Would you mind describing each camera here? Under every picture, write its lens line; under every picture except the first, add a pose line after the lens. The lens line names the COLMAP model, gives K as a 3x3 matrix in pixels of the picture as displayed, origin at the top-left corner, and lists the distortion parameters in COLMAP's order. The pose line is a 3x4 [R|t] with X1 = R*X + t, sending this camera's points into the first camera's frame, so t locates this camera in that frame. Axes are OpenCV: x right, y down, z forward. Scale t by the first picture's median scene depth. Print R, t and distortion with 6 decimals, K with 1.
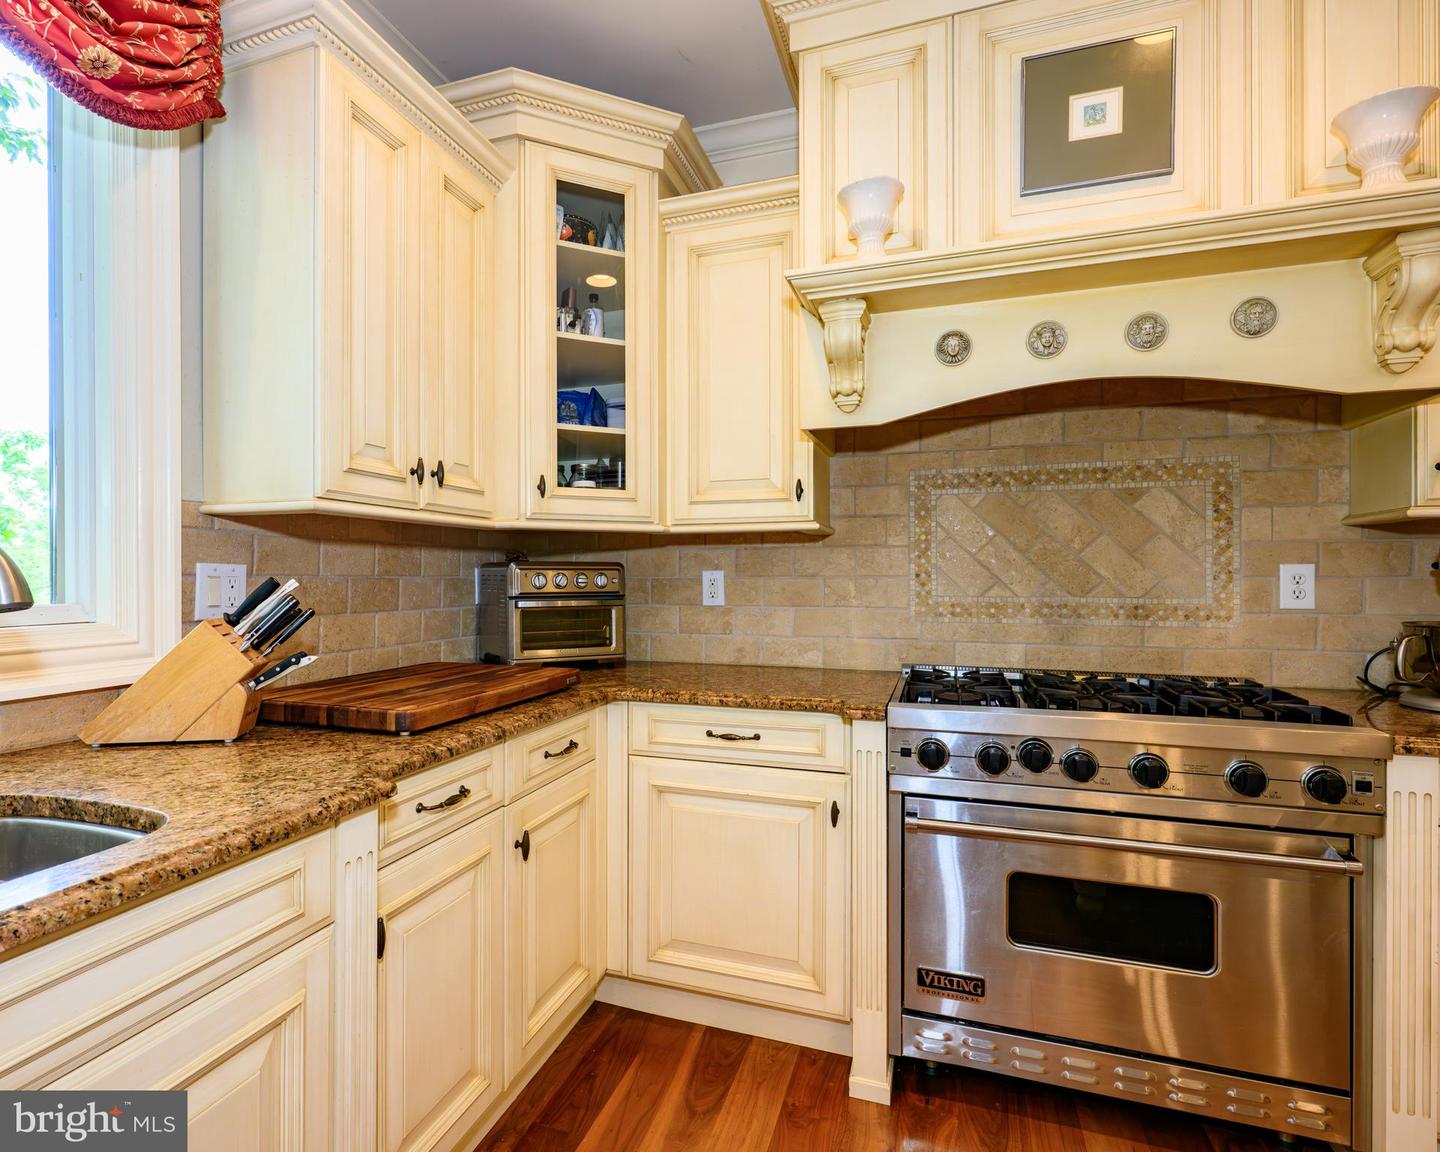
lens RADIAL K [[772.9, 0, 661.7], [0, 772.9, 571.8], [0, 0, 1]] dist [0.000731, 0.001568]
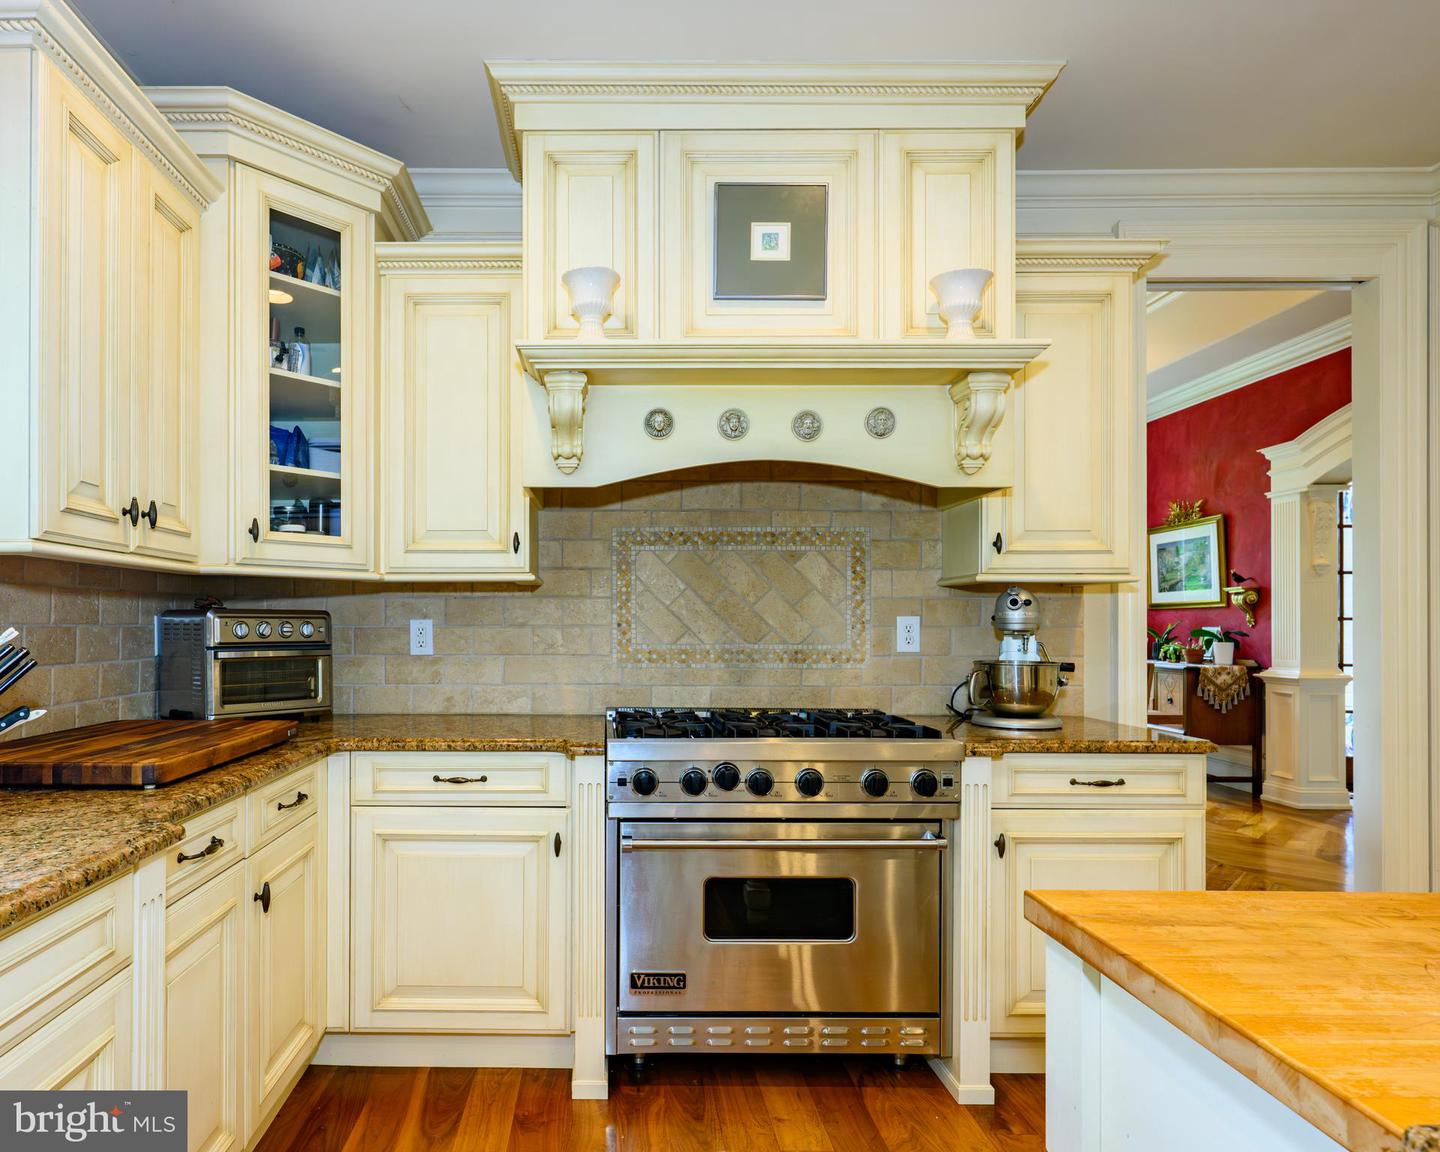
lens RADIAL K [[867.5, 0, 595.9], [0, 867.5, 616.4], [0, 0, 1]] dist [-0.001221, 0.005393]
pose [[0.942735, 0.005213, 0.333501, -0.131026], [-0.003683, 0.999980, -0.005220, -0.000781], [-0.333521, 0.003693, 0.942735, -0.164077]]
